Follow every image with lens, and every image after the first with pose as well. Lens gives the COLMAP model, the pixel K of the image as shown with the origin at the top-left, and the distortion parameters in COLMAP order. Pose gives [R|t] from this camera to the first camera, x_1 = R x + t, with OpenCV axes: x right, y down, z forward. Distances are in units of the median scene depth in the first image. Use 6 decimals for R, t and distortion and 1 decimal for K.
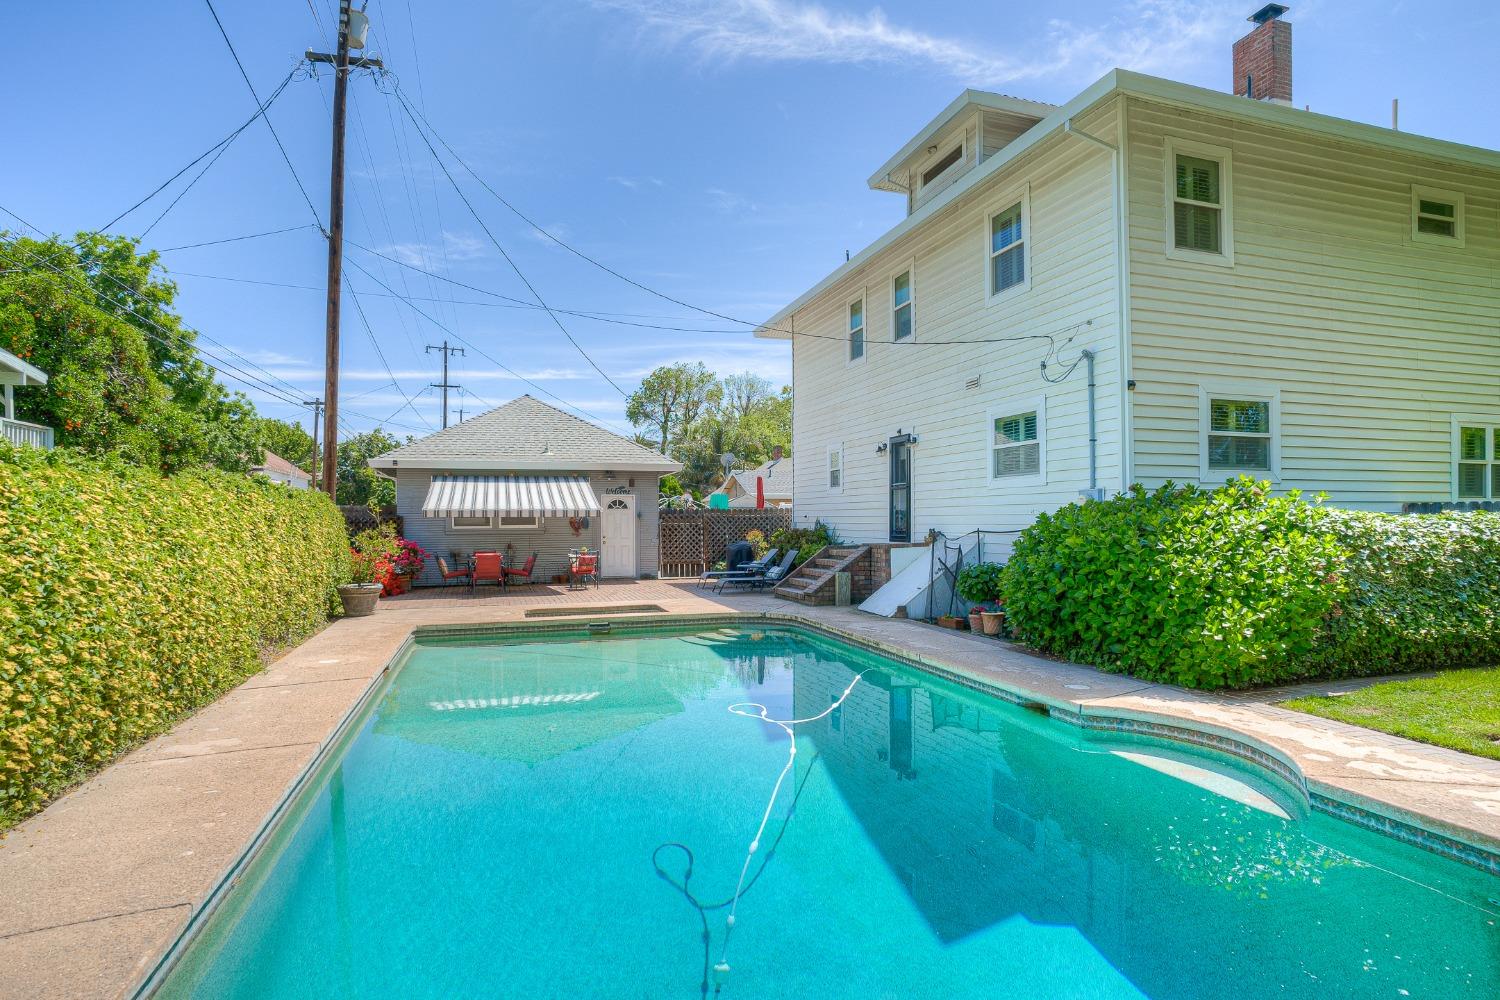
lens RADIAL K [[834.4, 0, 759.1], [0, 834.4, 504.1], [0, 0, 1]] dist [0.011006, 0.011132]
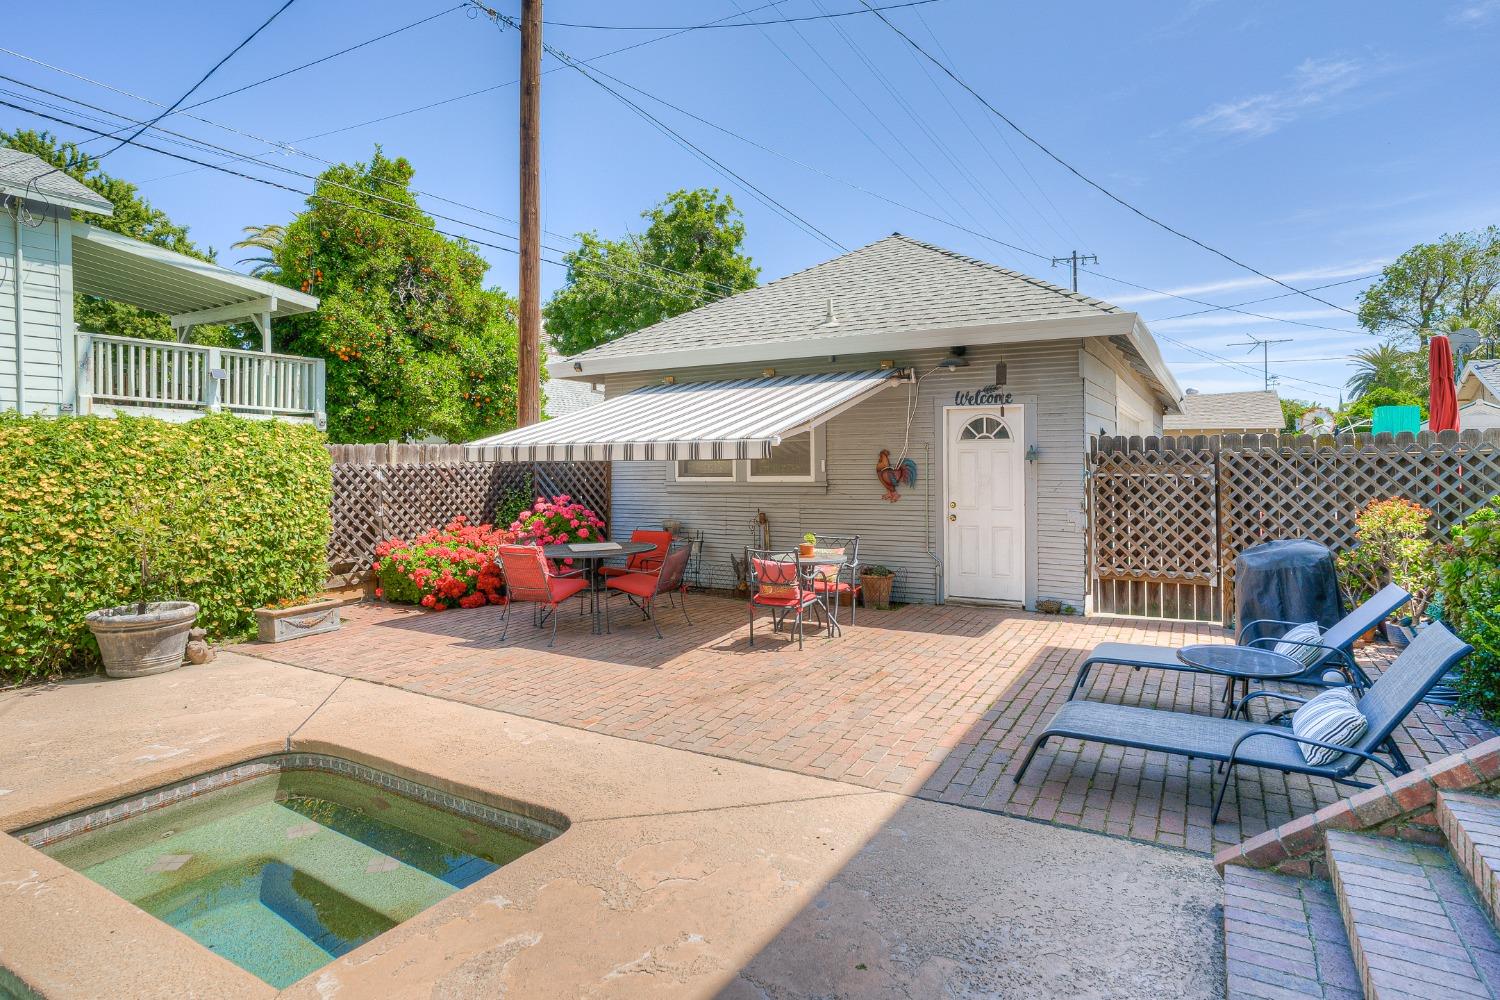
lens RADIAL K [[834.4, 0, 750.3], [0, 834.4, 447.8], [0, 0, 1]] dist [0.011006, 0.011132]
pose [[0.691360, -0.013481, -0.722385, 0.094828], [0.016327, 0.999862, -0.003034, 0.016262], [0.722326, -0.009696, 0.691485, 1.040712]]
